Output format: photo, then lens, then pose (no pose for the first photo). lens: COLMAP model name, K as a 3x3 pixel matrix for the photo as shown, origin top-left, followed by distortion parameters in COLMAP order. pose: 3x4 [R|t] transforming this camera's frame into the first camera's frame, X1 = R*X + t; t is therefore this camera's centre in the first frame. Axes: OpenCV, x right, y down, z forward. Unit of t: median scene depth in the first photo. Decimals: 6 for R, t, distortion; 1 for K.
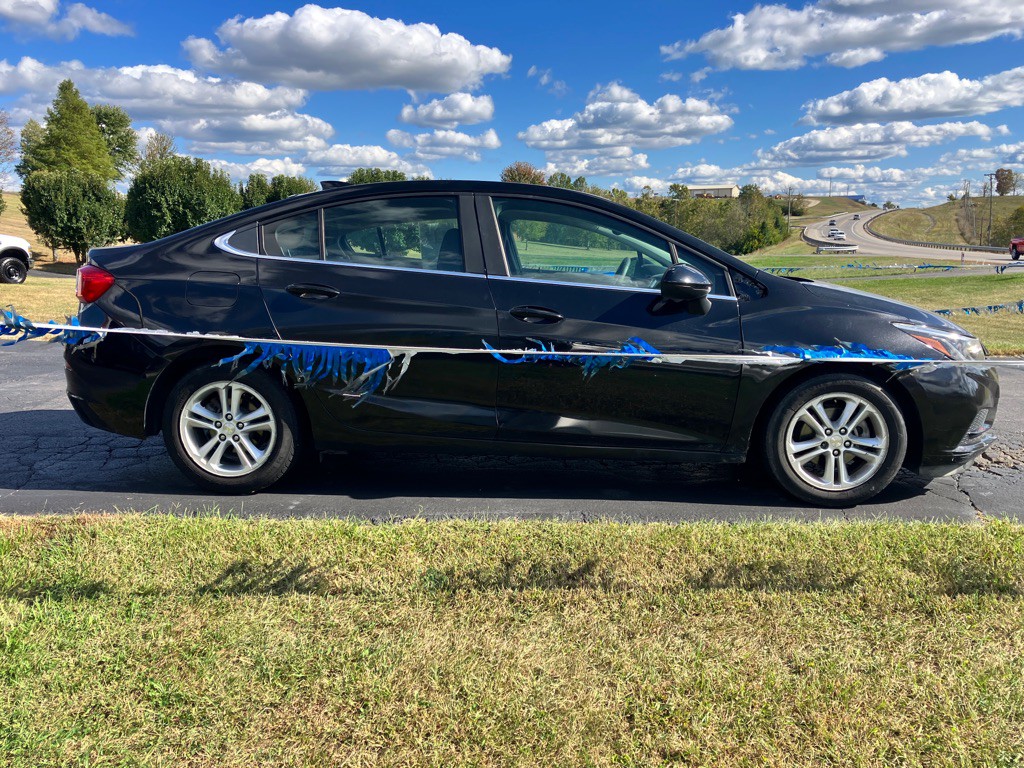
lens RADIAL K [[846.4, 0, 512.0], [0, 846.4, 383.2], [0, 0, 1]] dist [0.046184, -0.040887]
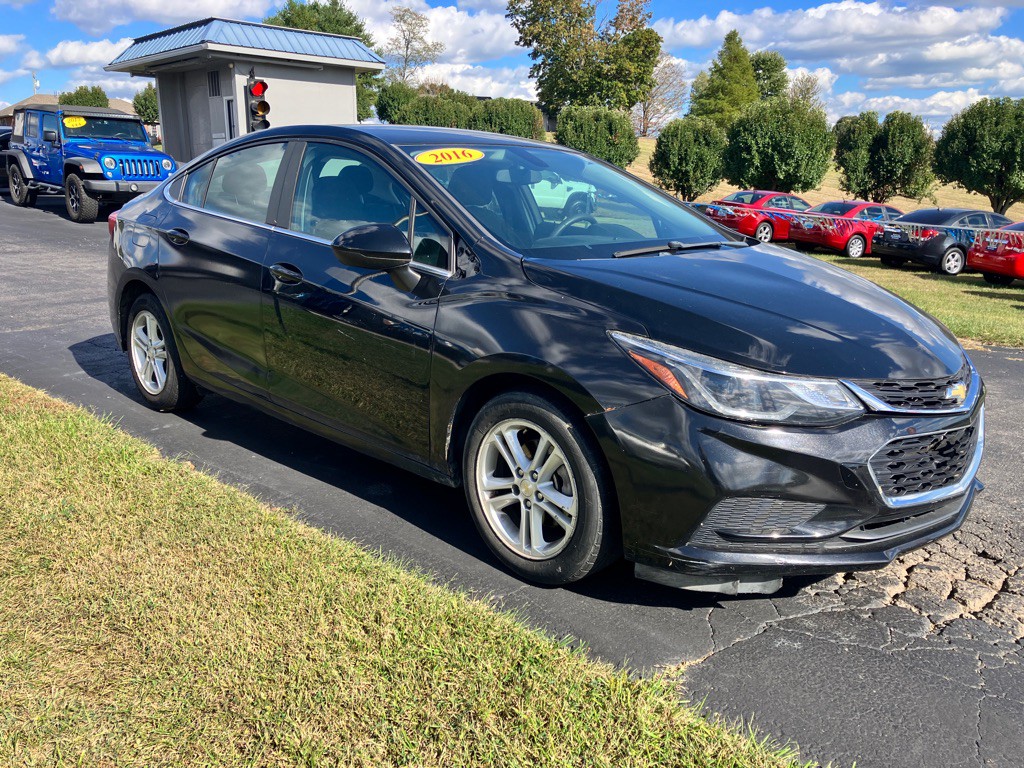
lens RADIAL K [[846.4, 0, 512.0], [0, 846.4, 383.2], [0, 0, 1]] dist [0.046184, -0.040887]
pose [[0.736565, 0.166051, -0.655667, 0.295436], [-0.123024, 0.986116, 0.111536, -0.034113], [0.665084, -0.001491, 0.746767, 0.169351]]
